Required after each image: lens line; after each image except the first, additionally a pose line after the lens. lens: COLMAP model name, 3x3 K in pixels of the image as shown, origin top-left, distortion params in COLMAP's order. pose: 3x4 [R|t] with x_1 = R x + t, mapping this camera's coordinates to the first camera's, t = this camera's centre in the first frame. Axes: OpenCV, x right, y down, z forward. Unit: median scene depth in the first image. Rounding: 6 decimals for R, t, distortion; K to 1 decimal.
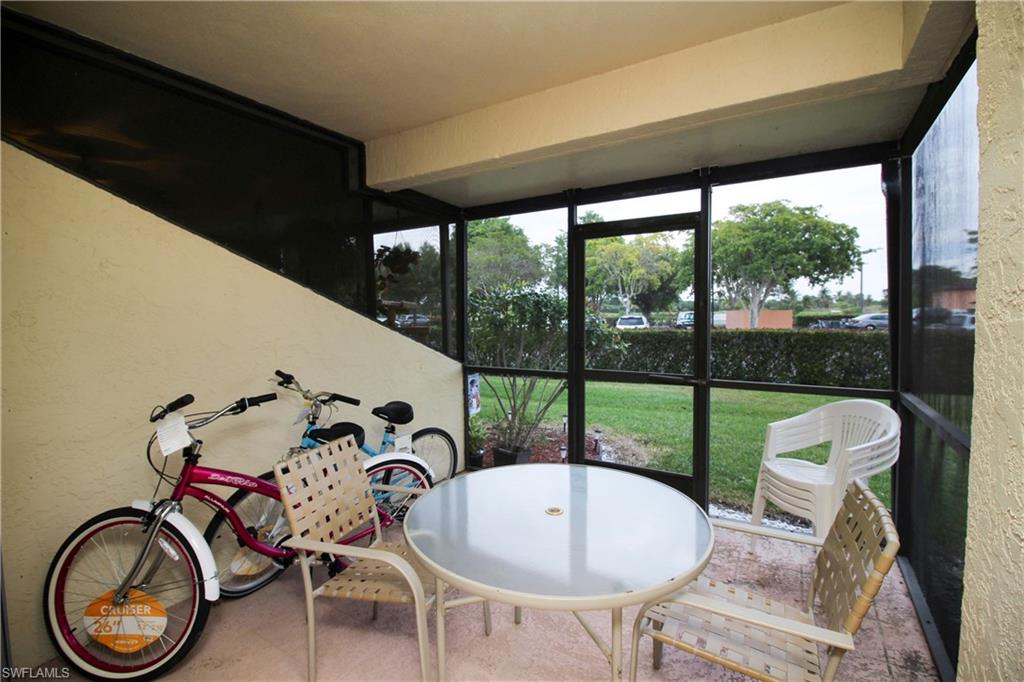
lens RADIAL K [[478.1, 0, 510.2], [0, 478.1, 334.1], [0, 0, 1]] dist [-0.003093, -0.000427]
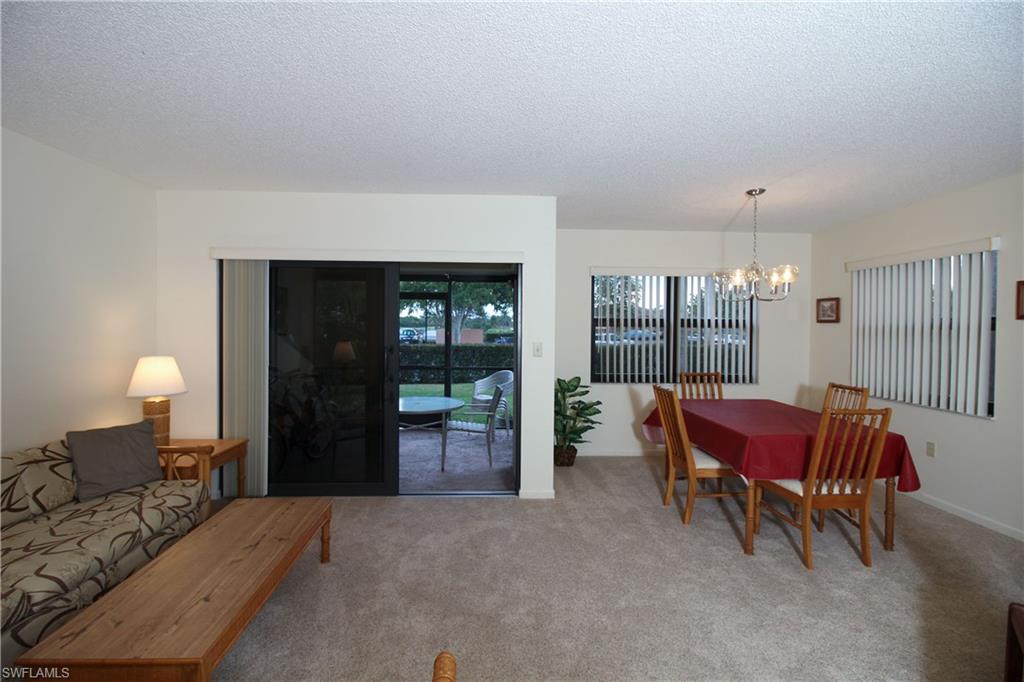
lens RADIAL K [[478.1, 0, 510.2], [0, 478.1, 334.1], [0, 0, 1]] dist [-0.003093, -0.000427]
pose [[0.831313, 0.012220, 0.555671, -0.078053], [0.003954, 0.999603, -0.027898, 0.000451], [-0.555791, 0.025389, 0.830934, -0.133165]]
